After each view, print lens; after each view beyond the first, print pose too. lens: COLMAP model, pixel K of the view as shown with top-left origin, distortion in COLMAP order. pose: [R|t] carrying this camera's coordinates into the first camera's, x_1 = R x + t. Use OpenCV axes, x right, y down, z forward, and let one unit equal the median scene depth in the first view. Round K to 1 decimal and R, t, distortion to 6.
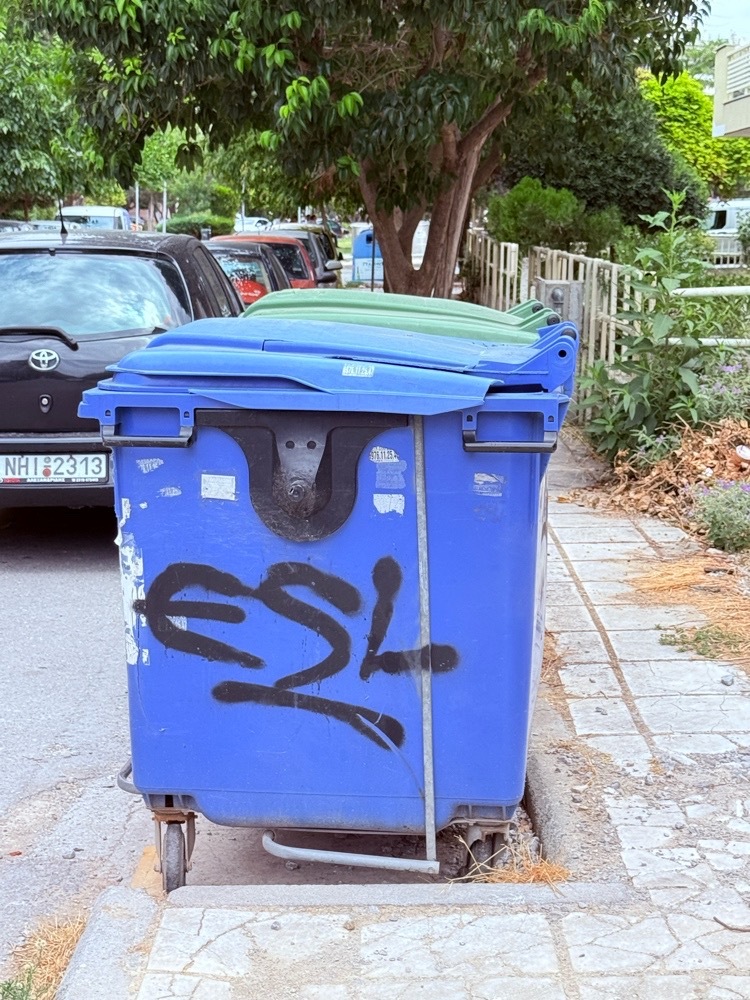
lens RADIAL K [[1750.7, 0, 374.8], [0, 1750.7, 500.7], [0, 0, 1]] dist [0.035080, 0.000000]
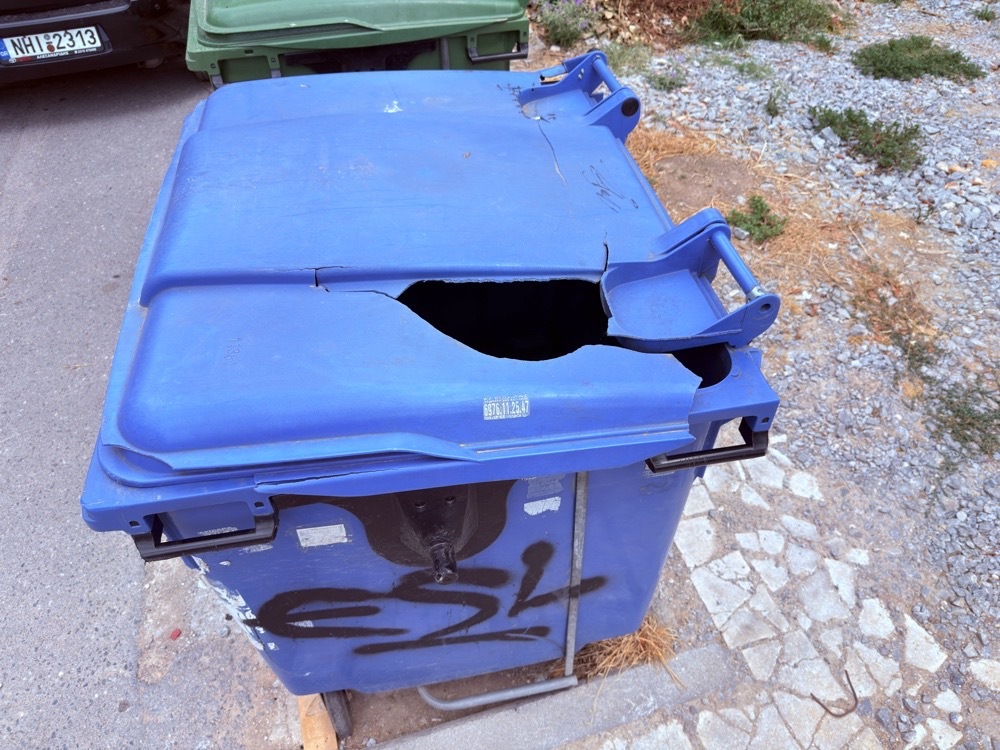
lens RADIAL K [[706.5, 0, 506.9], [0, 706.5, 371.2], [0, 0, 1]] dist [-0.004052, -0.009551]
pose [[0.953240, -0.219394, 0.207846, -0.060173], [0.051918, 0.796399, 0.602539, -0.239660], [-0.297722, -0.563573, 0.770550, 0.767783]]
